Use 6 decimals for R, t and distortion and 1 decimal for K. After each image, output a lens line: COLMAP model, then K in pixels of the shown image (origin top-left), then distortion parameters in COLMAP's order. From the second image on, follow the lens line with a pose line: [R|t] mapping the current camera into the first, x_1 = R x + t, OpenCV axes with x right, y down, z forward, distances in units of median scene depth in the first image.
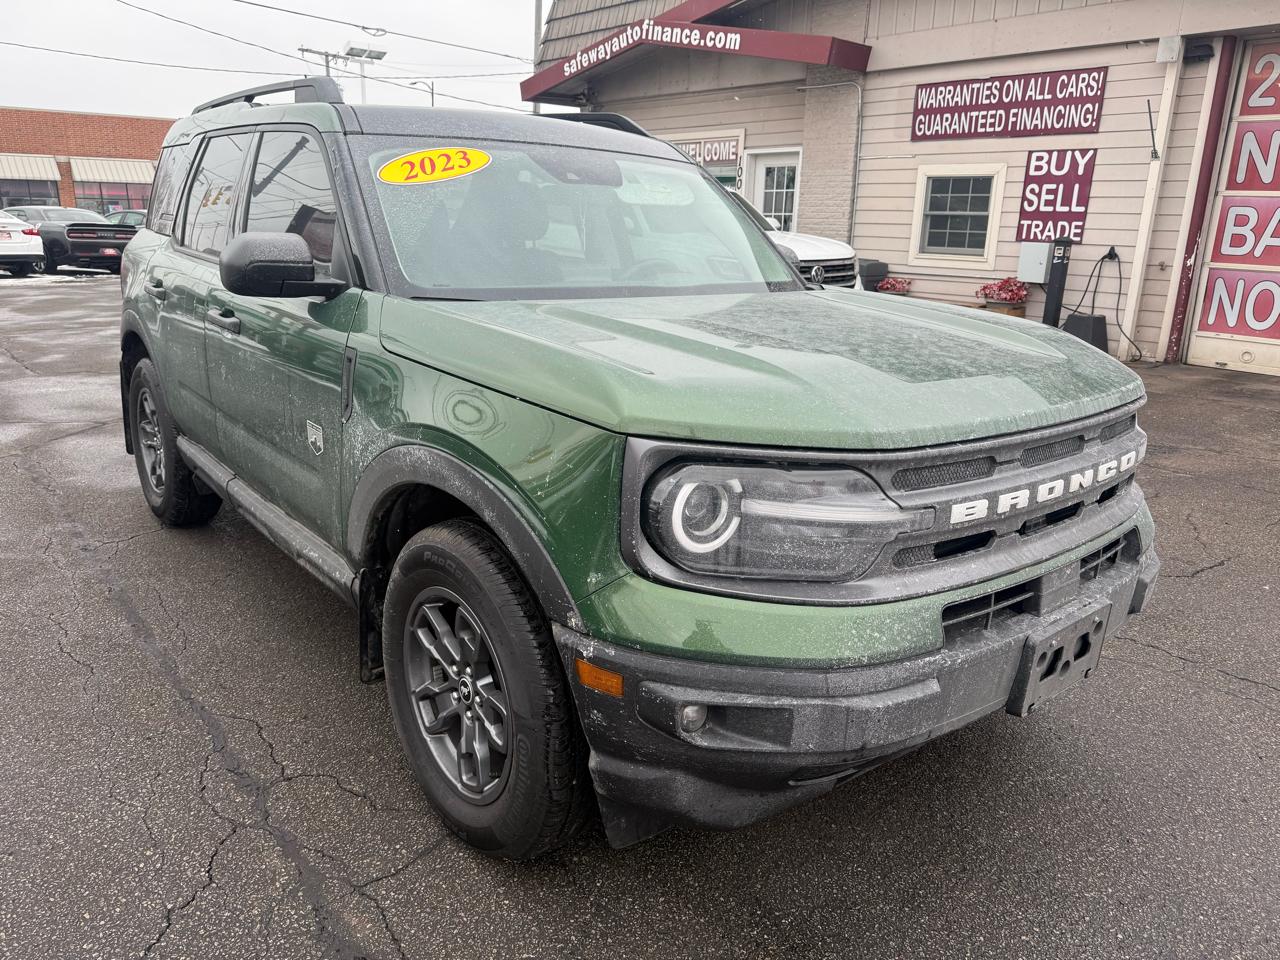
lens RADIAL K [[934.3, 0, 640.0], [0, 934.3, 480.0], [0, 0, 1]] dist [0.046279, -0.073854]
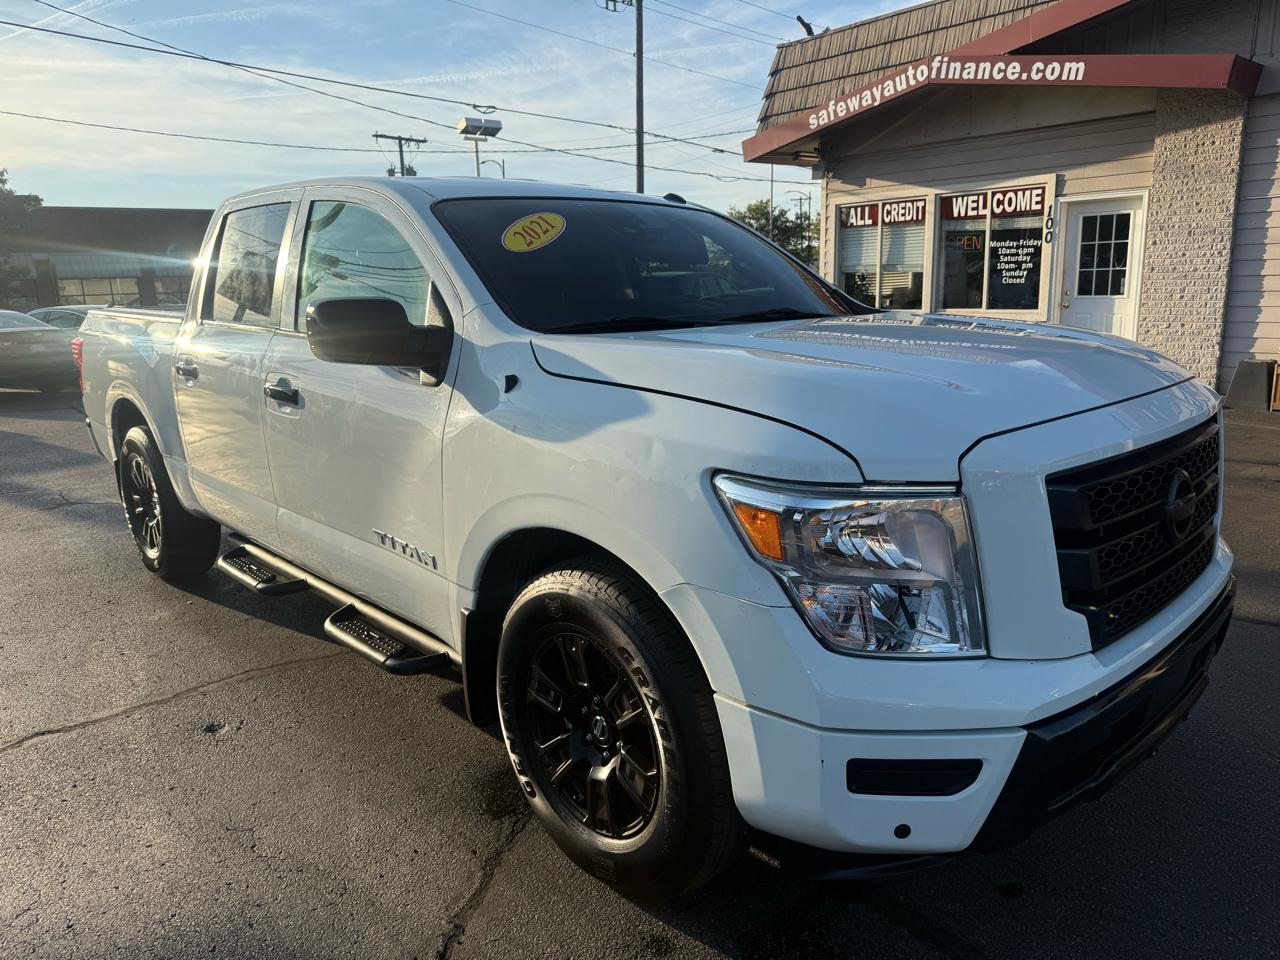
lens RADIAL K [[918.1, 0, 643.5], [0, 918.1, 482.5], [0, 0, 1]] dist [0.002981, -0.004799]
pose [[0.998501, -0.050713, -0.020573, -0.271318], [0.049471, 0.997149, -0.056976, -0.069729], [0.023404, 0.055873, 0.998164, 0.185153]]
